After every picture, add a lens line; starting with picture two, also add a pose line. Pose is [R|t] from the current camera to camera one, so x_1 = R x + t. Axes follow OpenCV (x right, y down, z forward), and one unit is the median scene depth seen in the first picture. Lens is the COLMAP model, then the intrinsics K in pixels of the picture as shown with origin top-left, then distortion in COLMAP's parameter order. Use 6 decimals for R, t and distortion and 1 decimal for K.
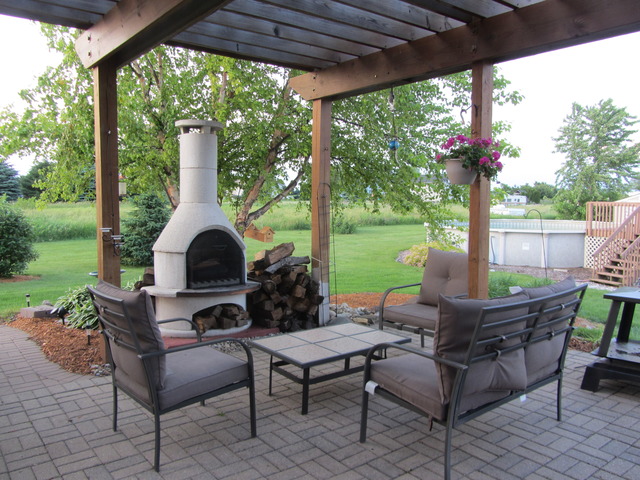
lens RADIAL K [[514.0, 0, 320.0], [0, 514.0, 240.0], [0, 0, 1]] dist [-0.049006, 0.003021]
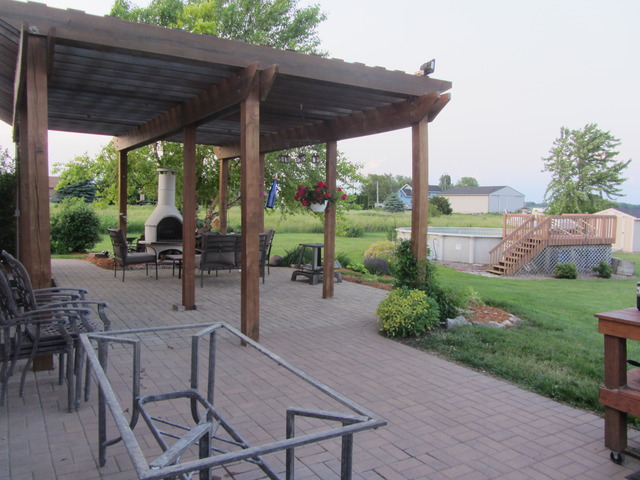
lens RADIAL K [[525.9, 0, 322.8], [0, 525.9, 235.1], [0, 0, 1]] dist [0.002542, -0.055669]
pose [[0.991390, 0.030842, -0.127260, 0.134318], [-0.034421, 0.999069, -0.026019, 0.017331], [0.126339, 0.030176, 0.991528, -0.216791]]
